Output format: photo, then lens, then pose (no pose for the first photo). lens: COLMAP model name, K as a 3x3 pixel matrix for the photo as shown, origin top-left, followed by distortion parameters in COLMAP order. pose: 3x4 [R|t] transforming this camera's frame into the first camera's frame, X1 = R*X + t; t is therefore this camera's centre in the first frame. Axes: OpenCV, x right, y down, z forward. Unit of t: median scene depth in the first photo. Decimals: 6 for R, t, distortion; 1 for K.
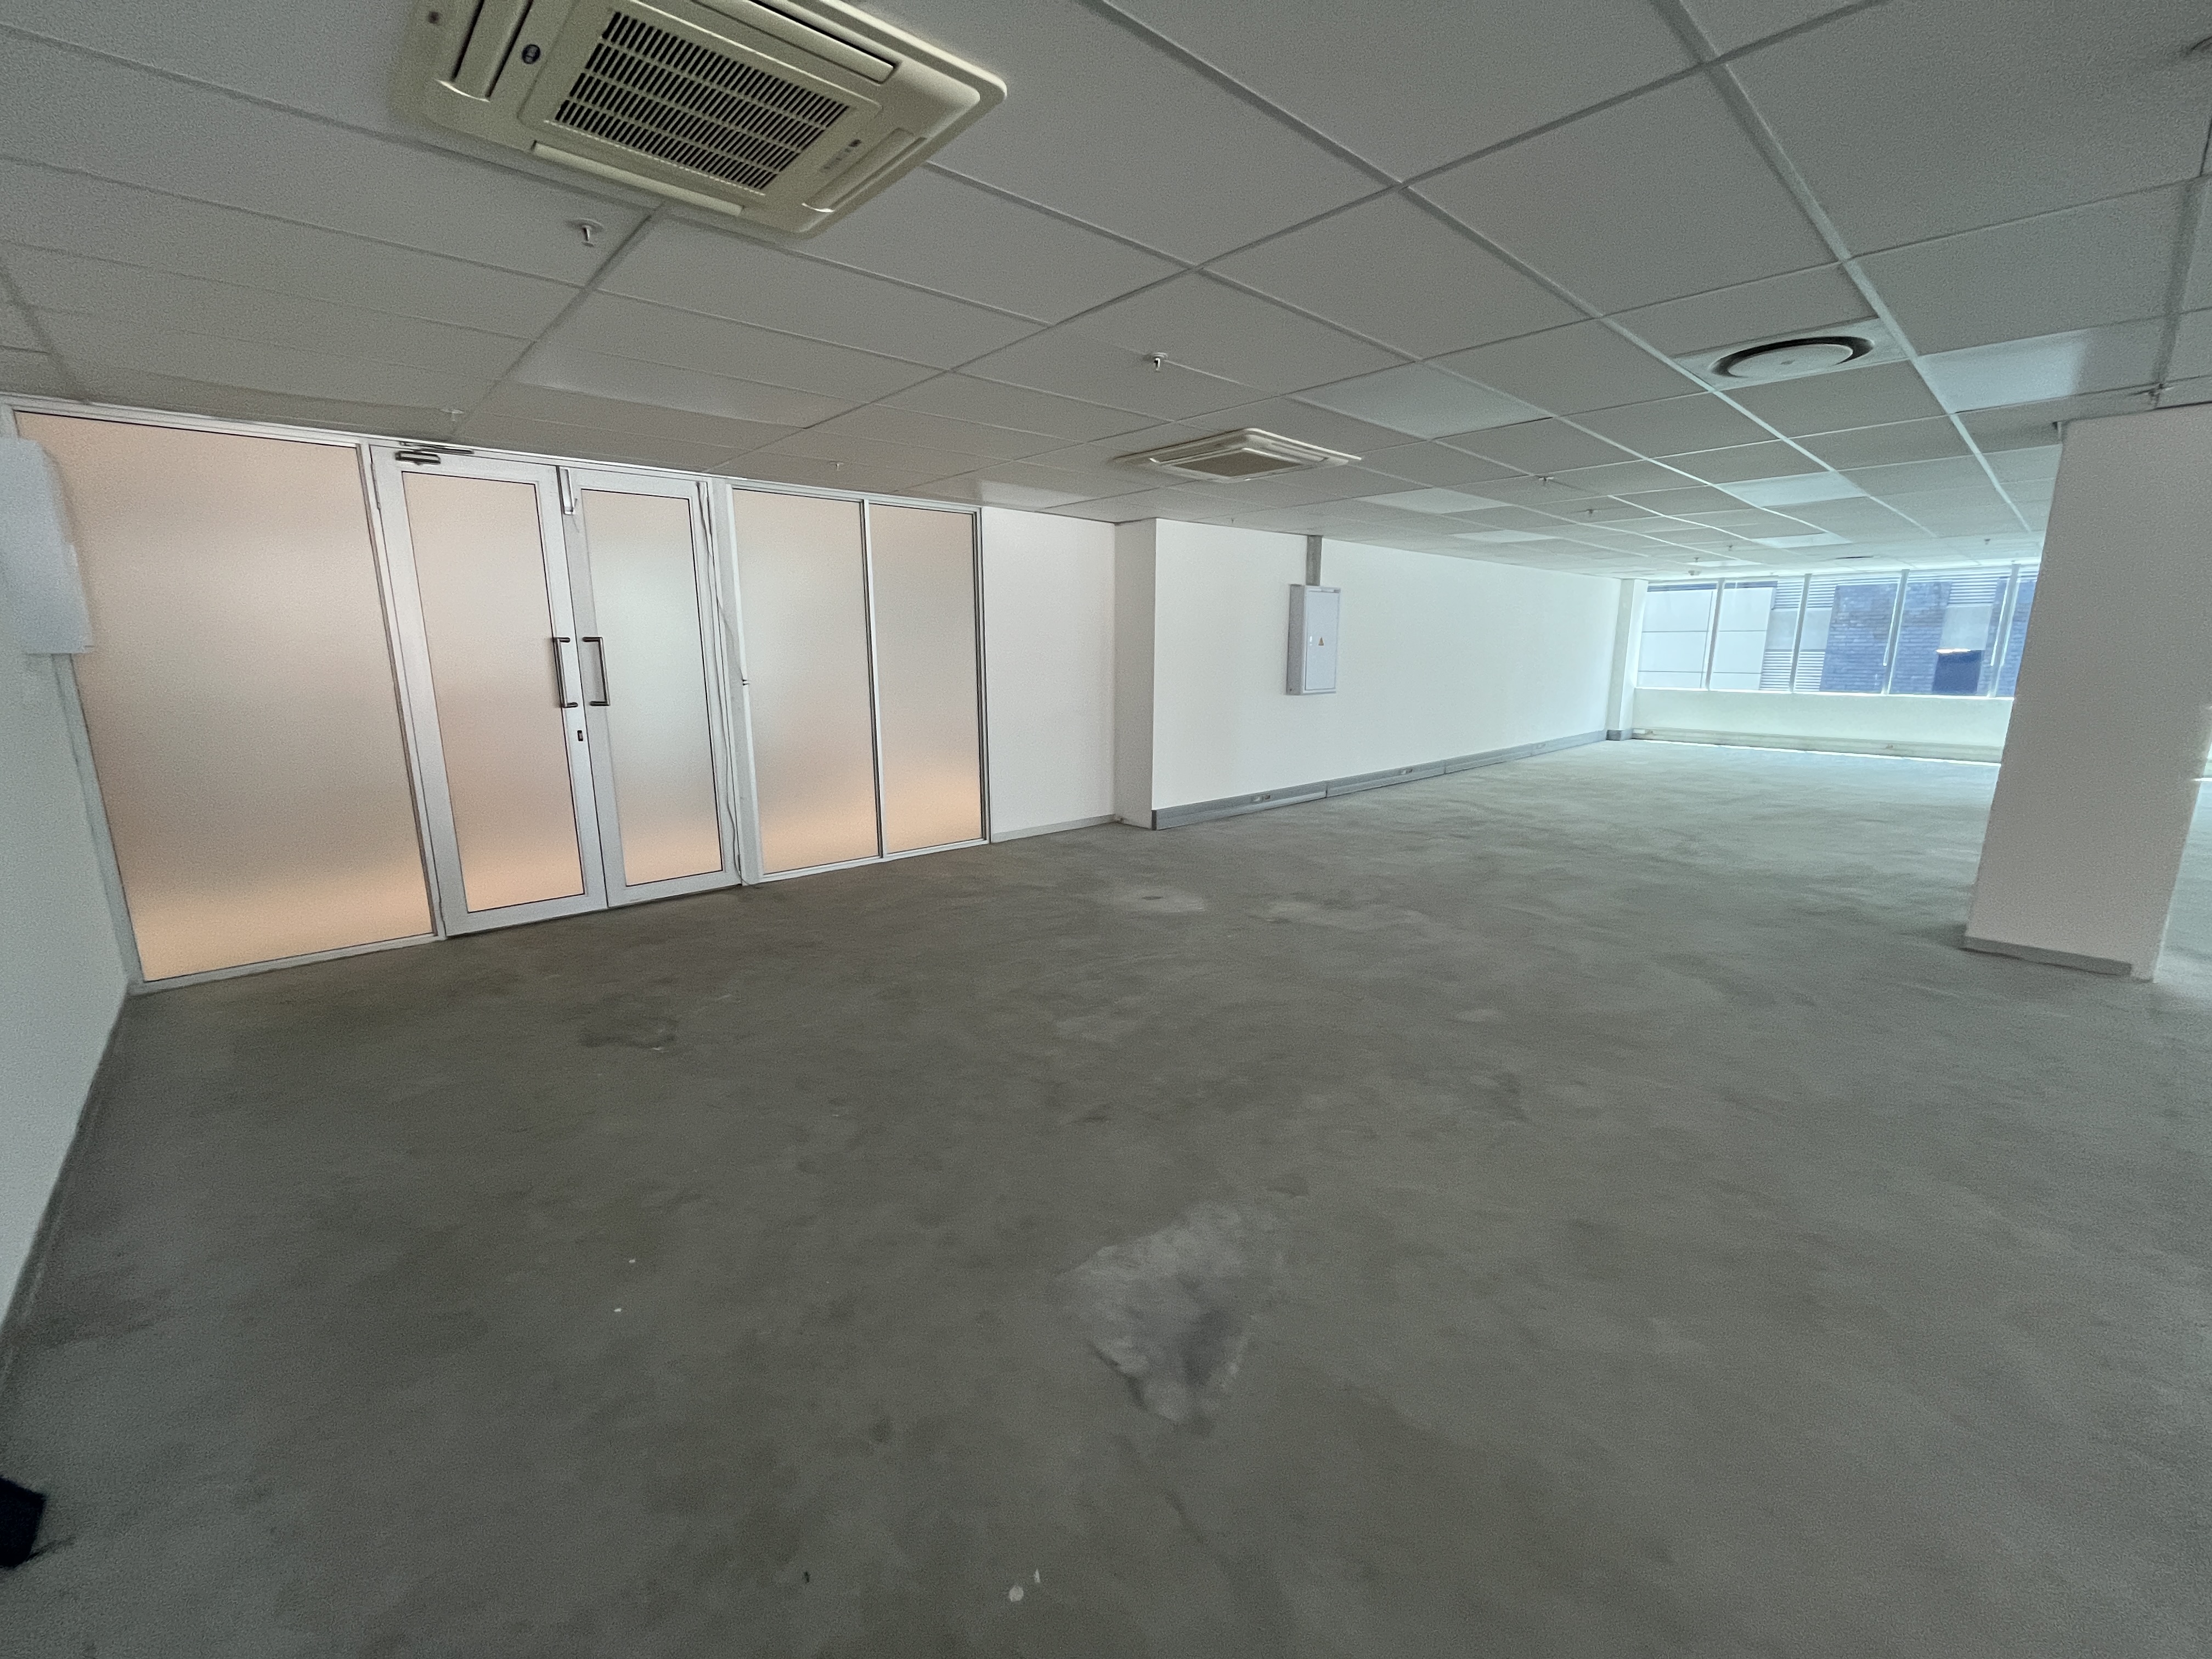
lens RADIAL K [[898.0, 0, 1099.2], [0, 898.0, 826.3], [0, 0, 1]] dist [-0.003592, -0.000486]
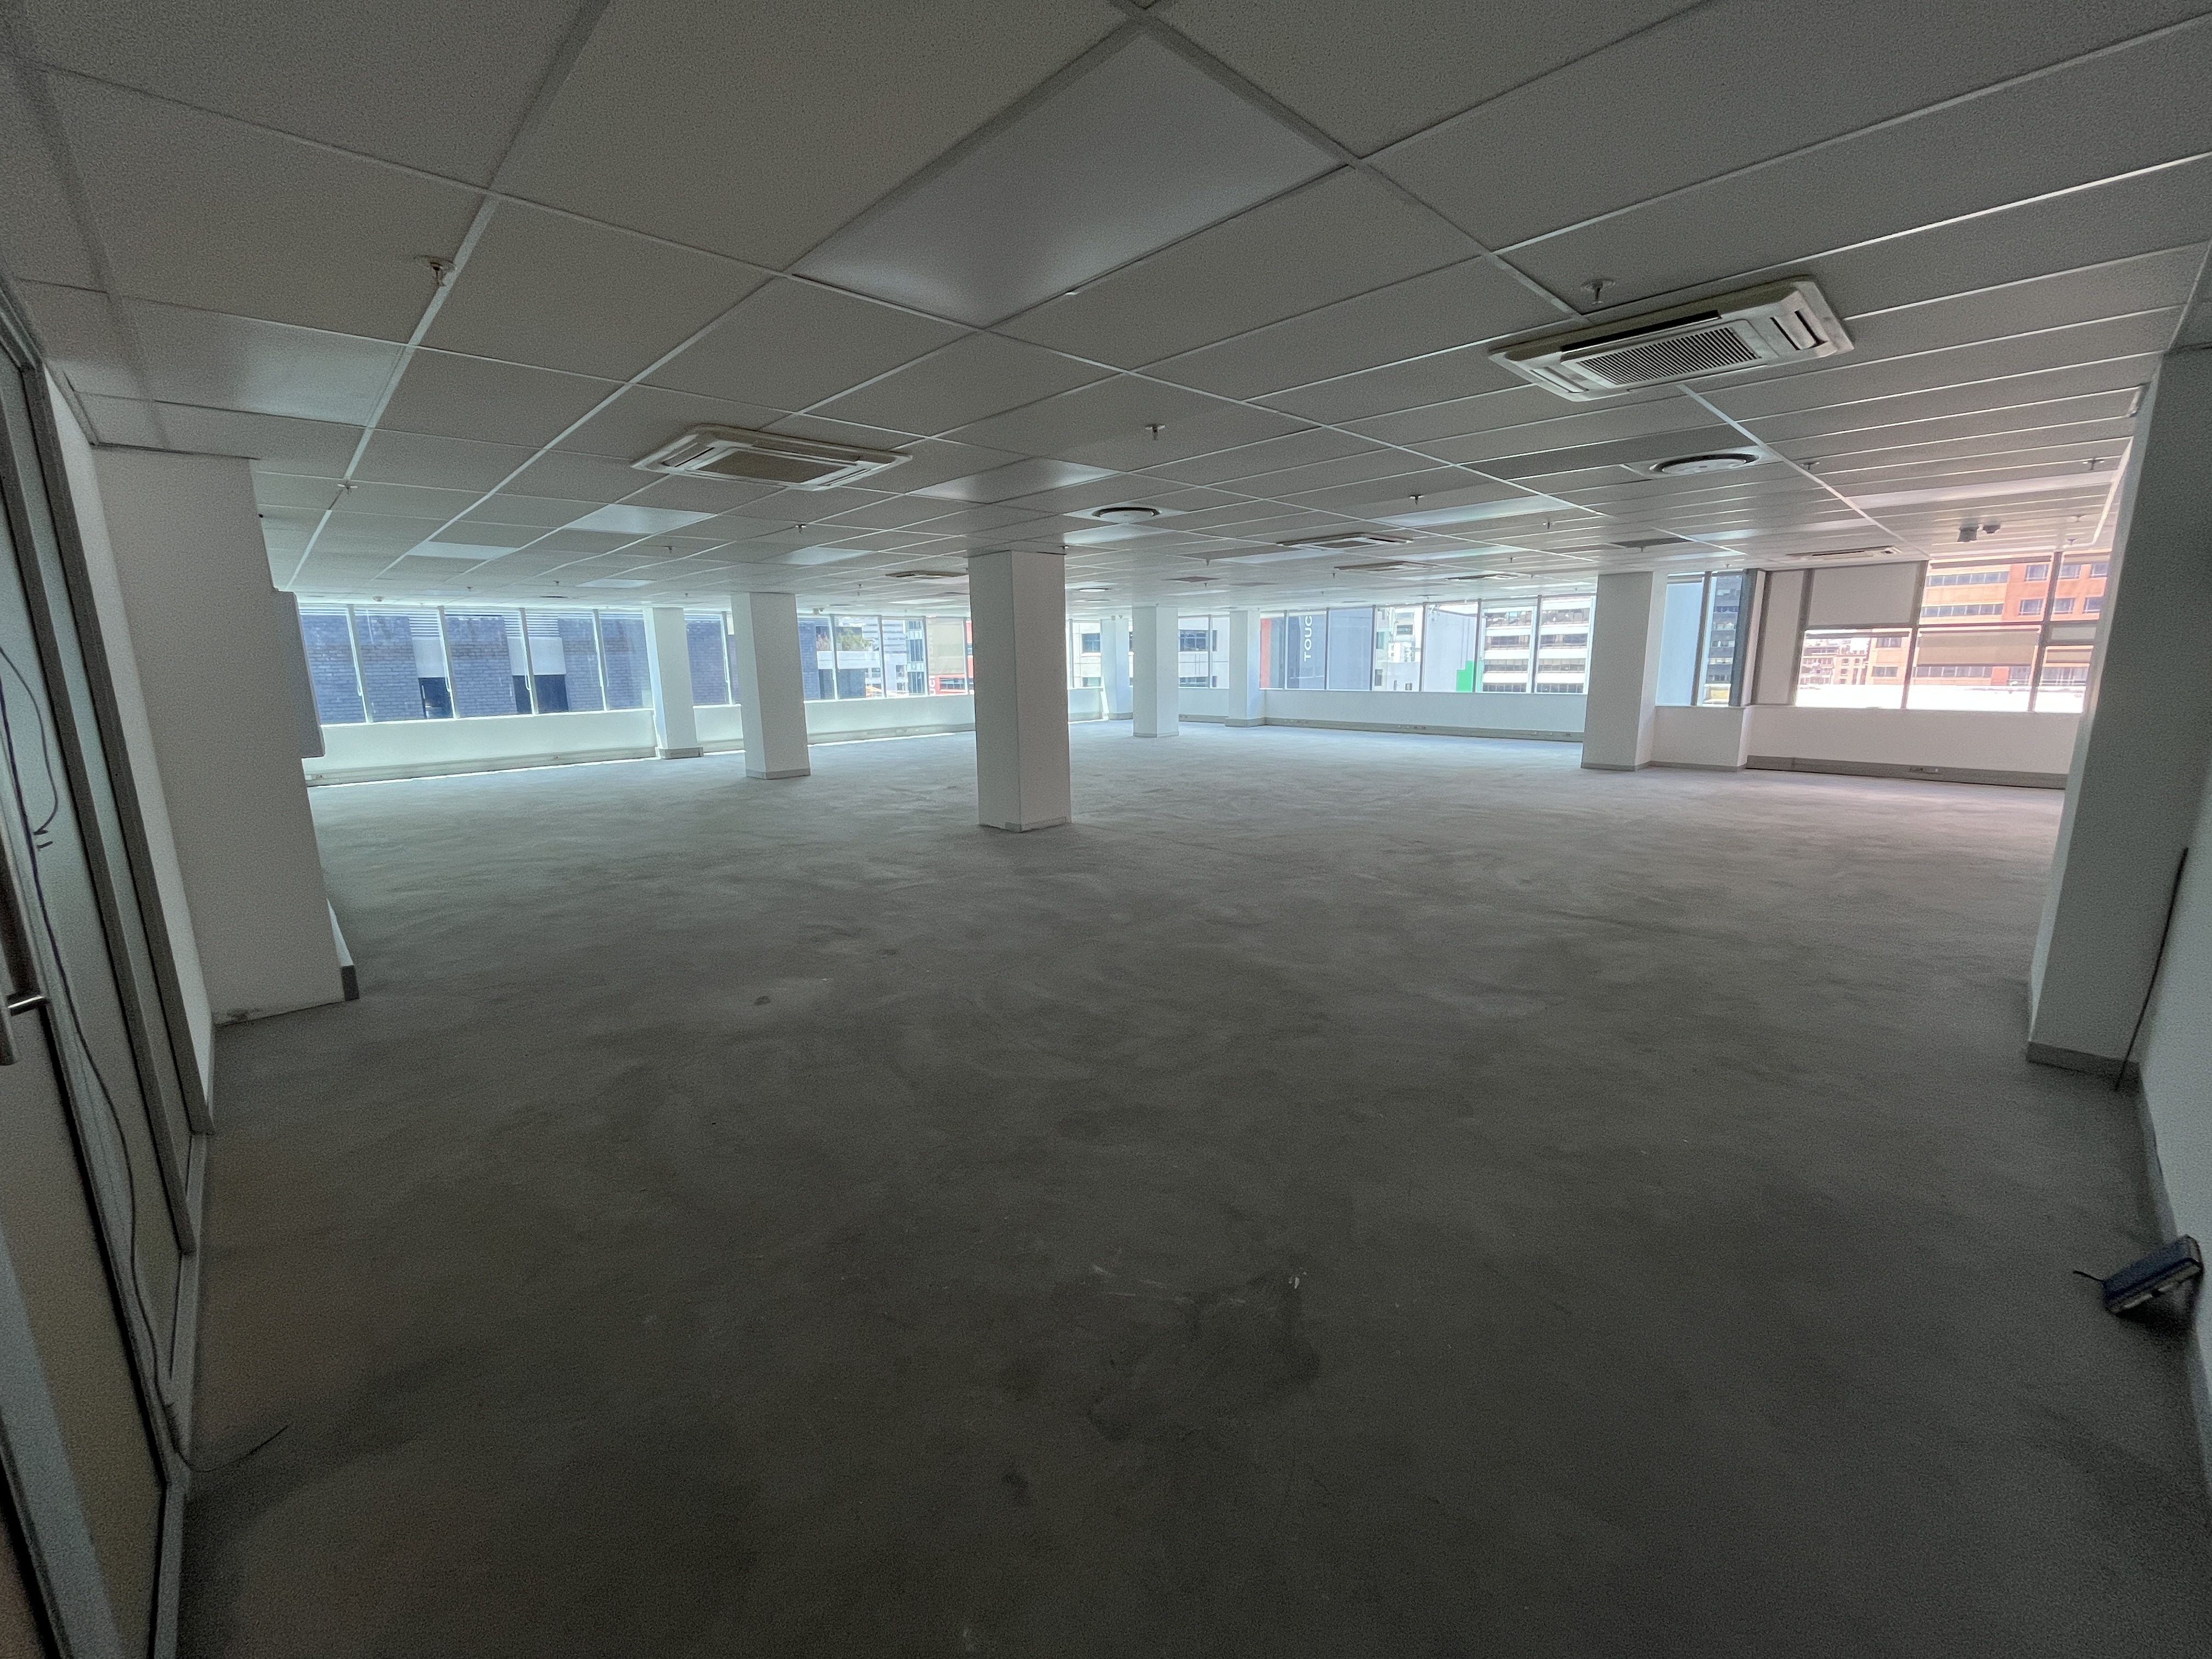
lens RADIAL K [[898.0, 0, 1099.2], [0, 898.0, 826.3], [0, 0, 1]] dist [-0.003592, -0.000486]
pose [[-0.024803, -0.183333, 0.982738, -0.833379], [0.215525, 0.958942, 0.184334, -0.177040], [-0.976183, 0.216377, 0.015728, 0.817477]]
